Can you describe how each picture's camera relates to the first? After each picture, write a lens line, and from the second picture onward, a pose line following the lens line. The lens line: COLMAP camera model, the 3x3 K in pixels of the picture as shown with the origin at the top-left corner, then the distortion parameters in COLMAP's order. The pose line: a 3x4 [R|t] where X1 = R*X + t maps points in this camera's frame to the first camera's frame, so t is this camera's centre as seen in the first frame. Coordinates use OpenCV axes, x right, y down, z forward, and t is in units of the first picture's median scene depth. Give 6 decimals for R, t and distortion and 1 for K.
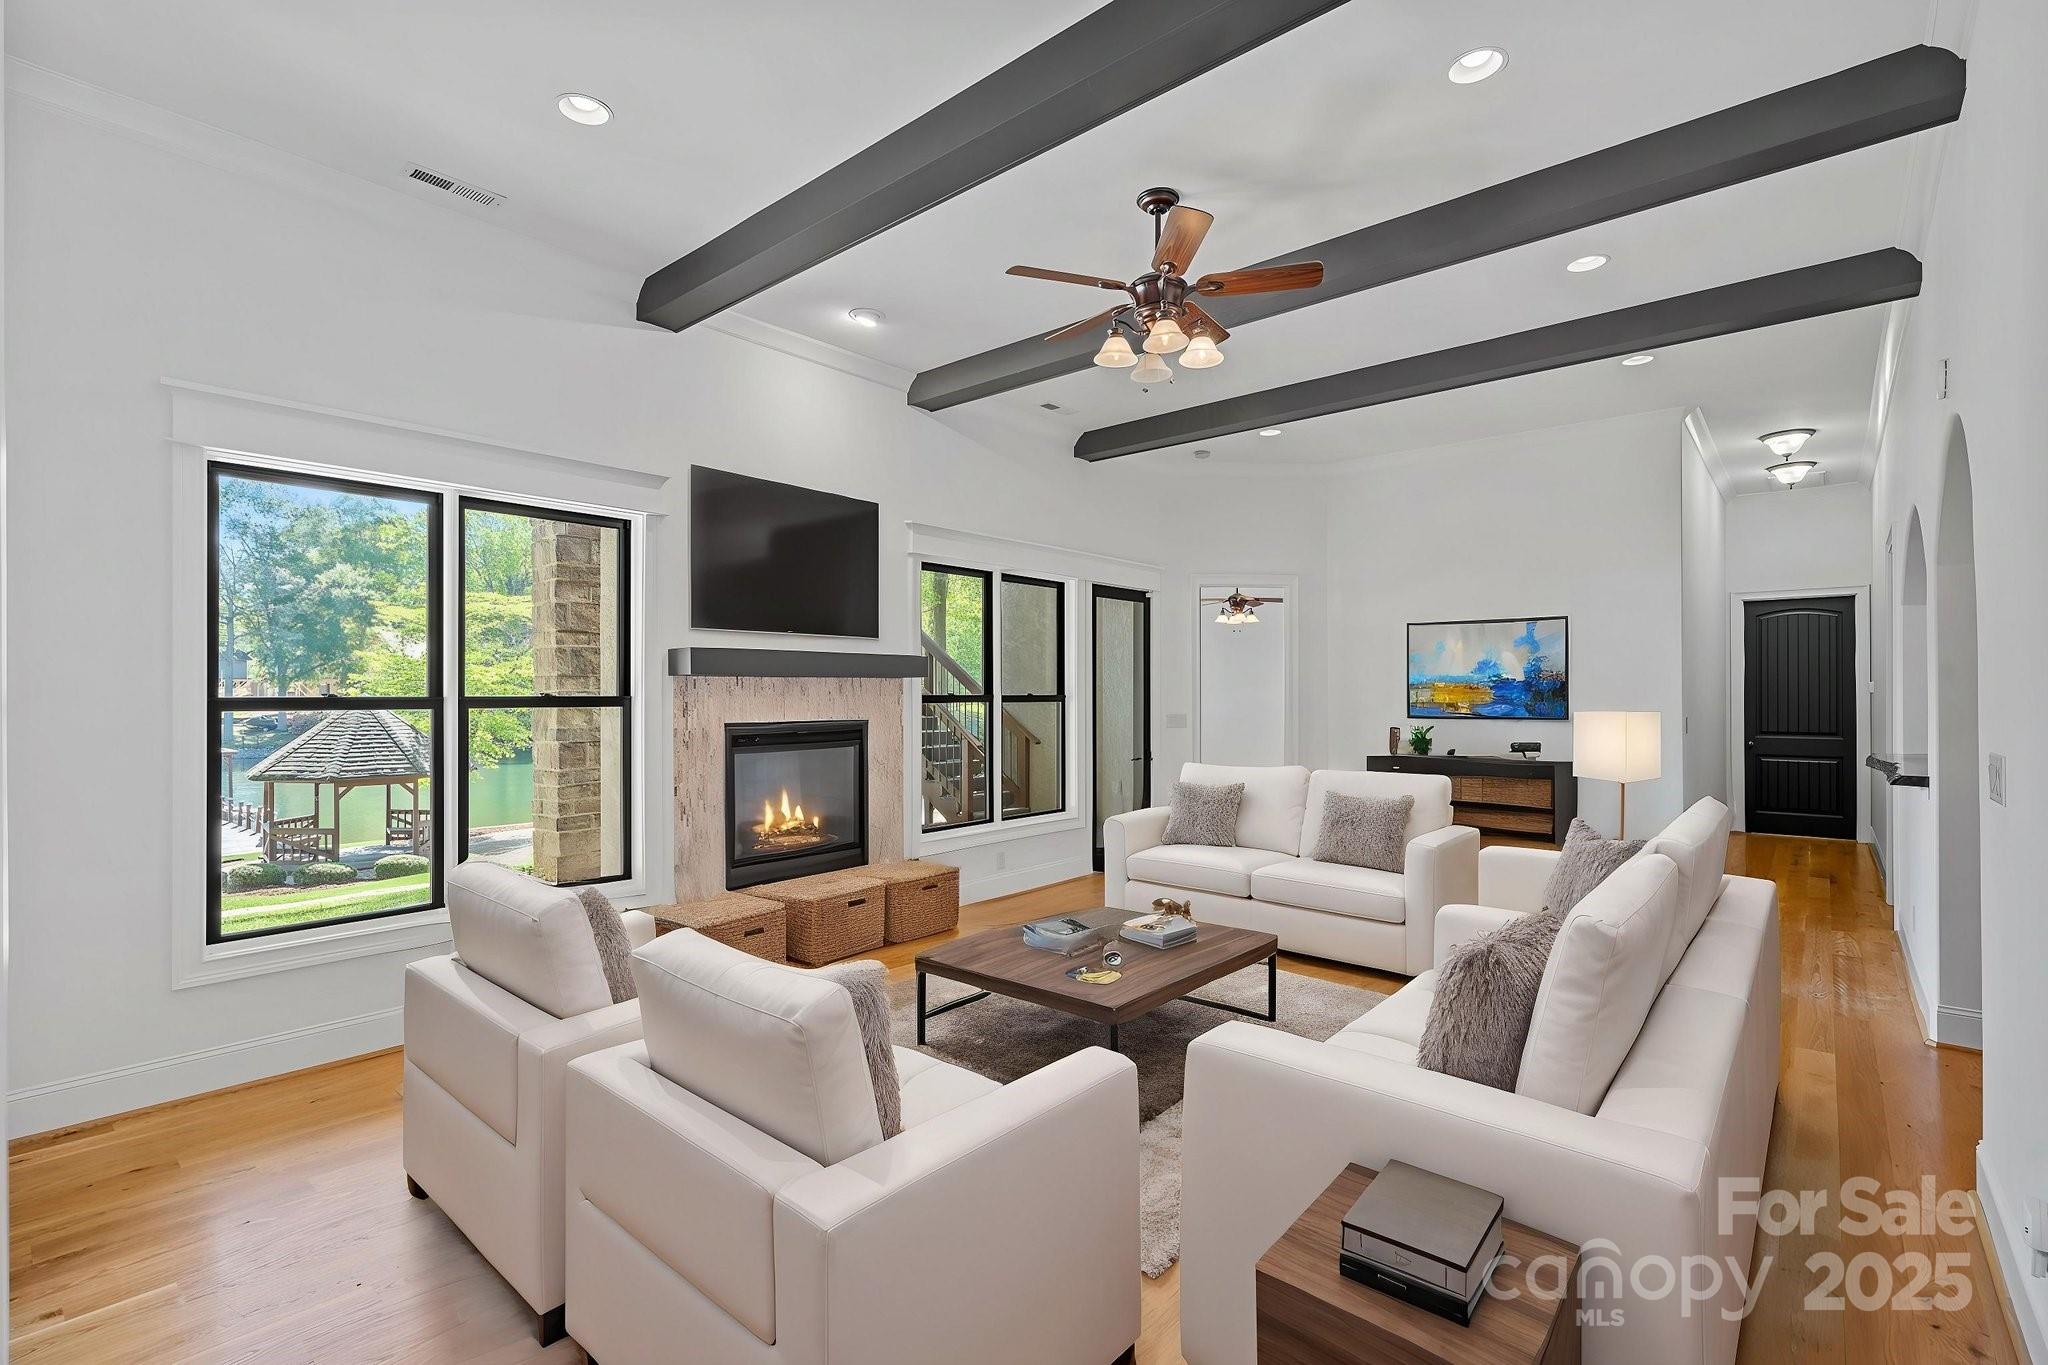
lens RADIAL K [[928.1, 0, 1029.7], [0, 928.1, 682.9], [0, 0, 1]] dist [-0.002279, 0.000835]
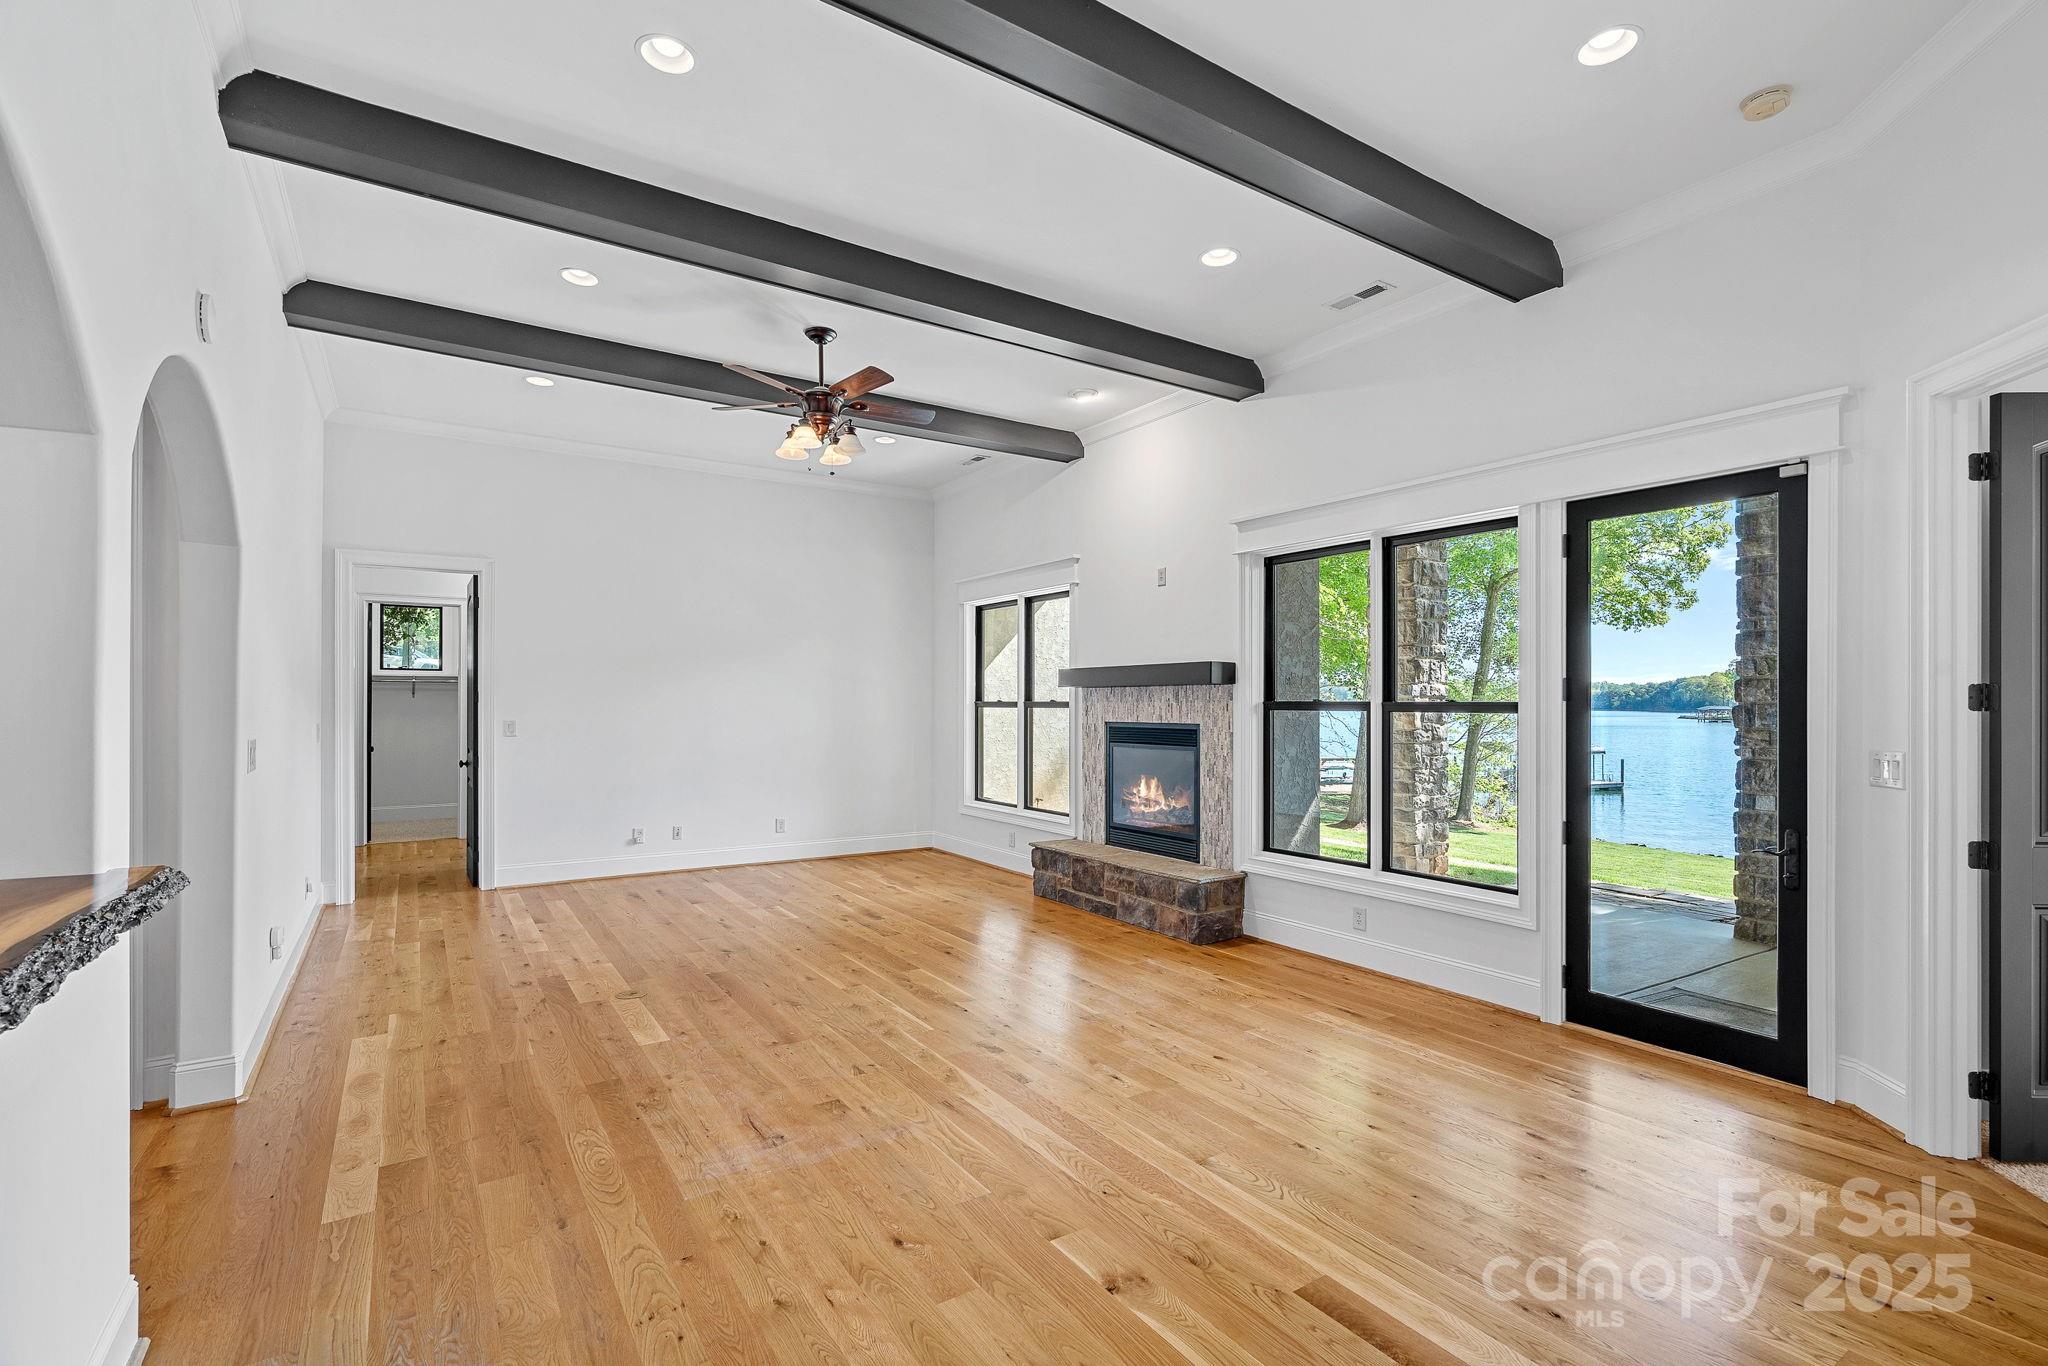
lens RADIAL K [[928.1, 0, 1029.7], [0, 928.1, 683.4], [0, 0, 1]] dist [-0.002279, 0.000835]
pose [[-0.268087, -0.012961, -0.963307, 0.940731], [0.010204, 0.999815, -0.016291, 0.007760], [0.963341, -0.014197, -0.267906, 1.160294]]
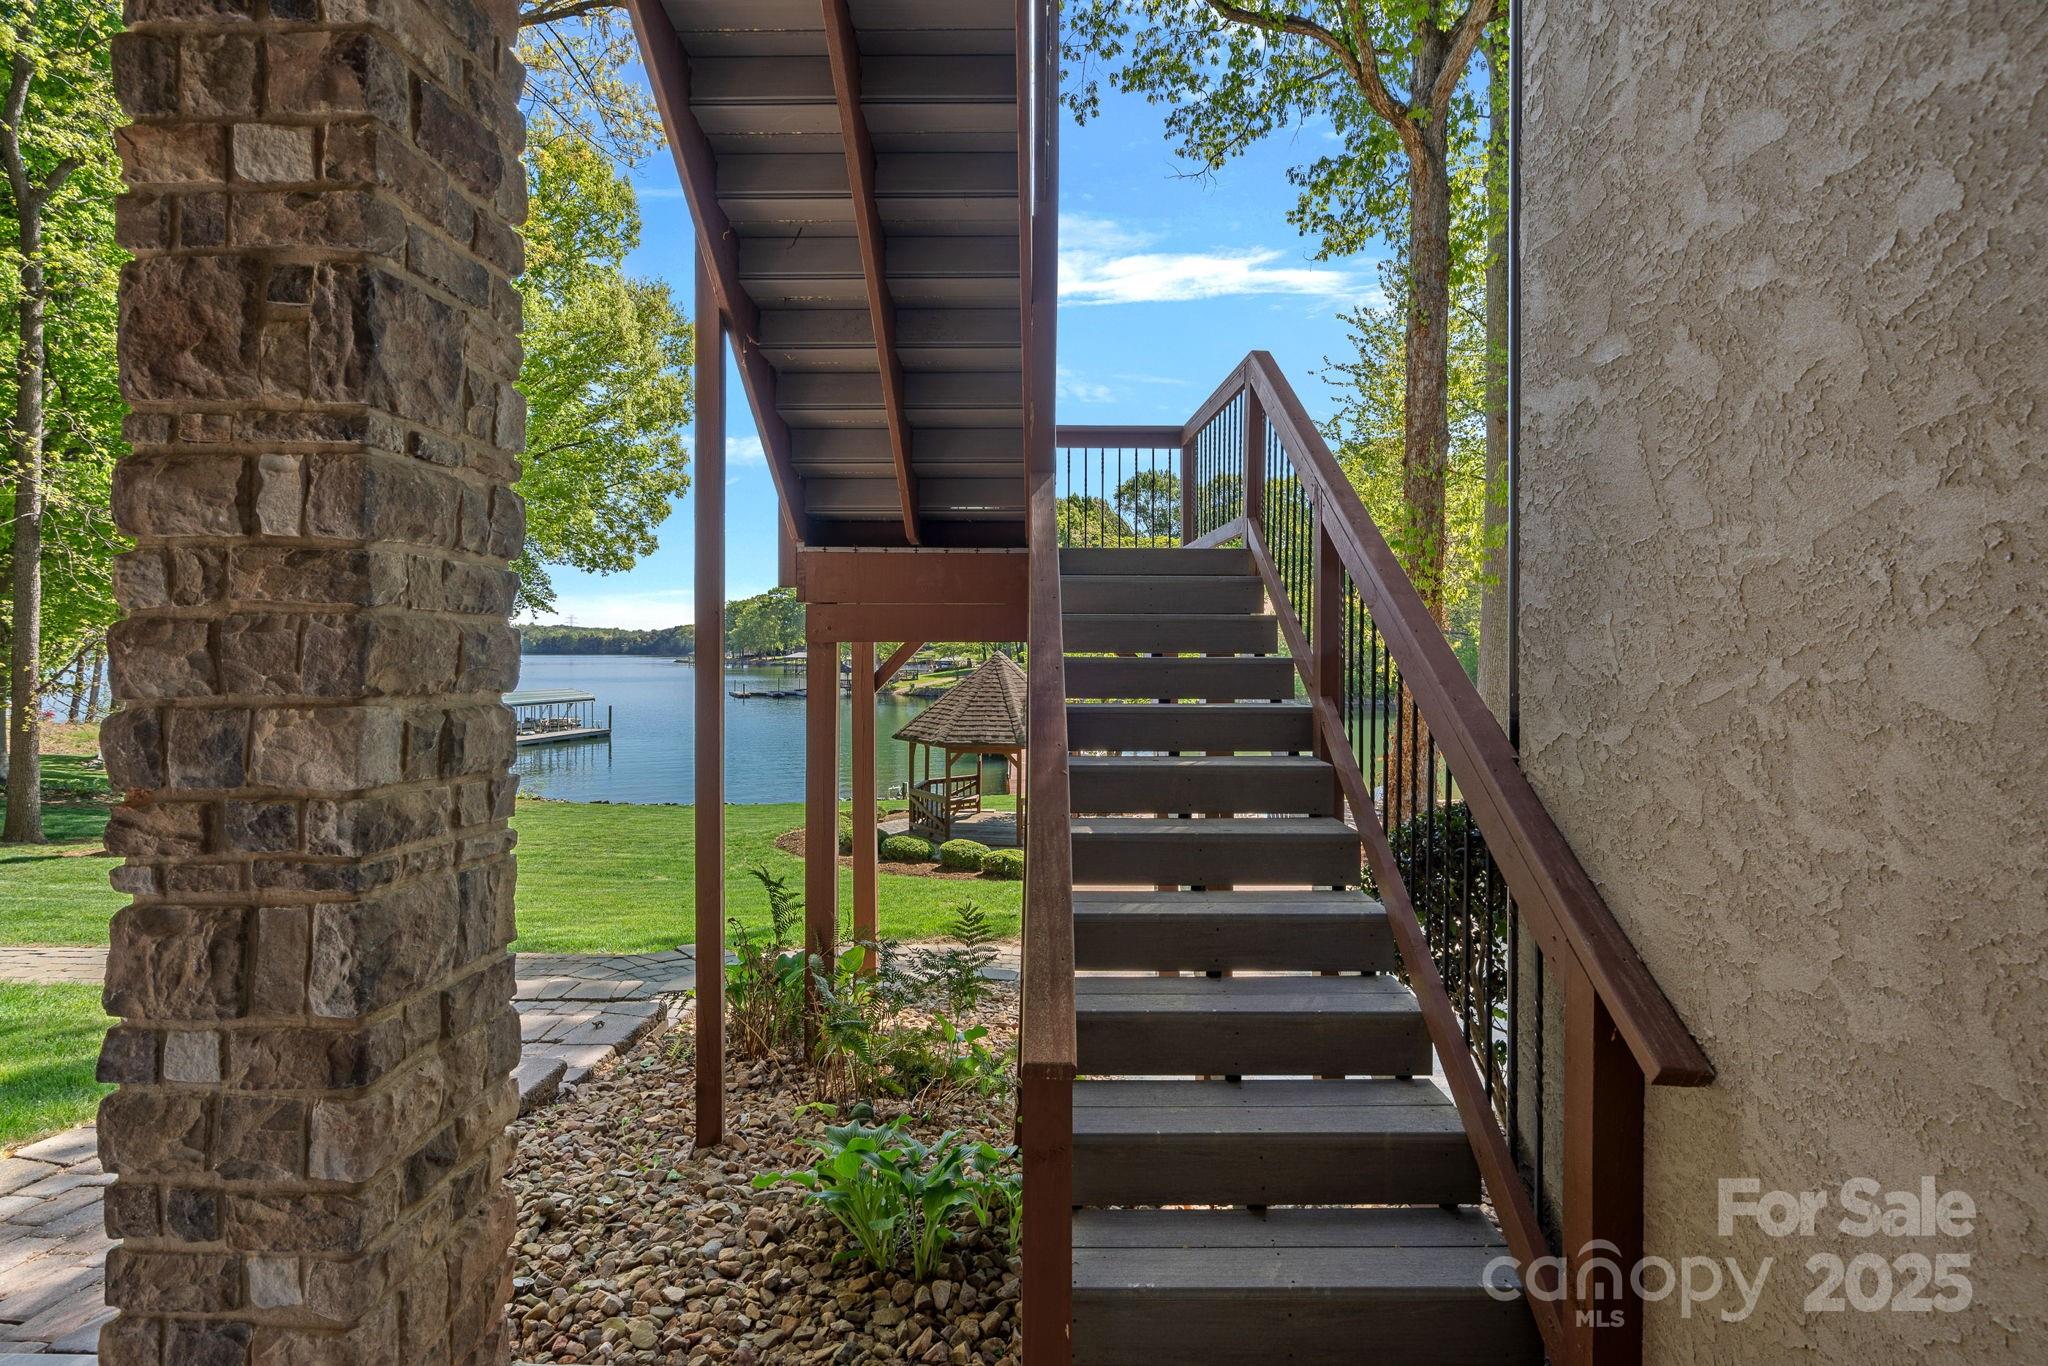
lens RADIAL K [[928.1, 0, 1029.7], [0, 928.1, 683.4], [0, 0, 1]] dist [-0.002279, 0.000835]
pose [[0.644254, 0.033898, -0.764060, 0.834523], [0.010506, 0.998531, 0.053159, 0.006984], [0.764739, -0.042275, 0.642951, 1.228728]]
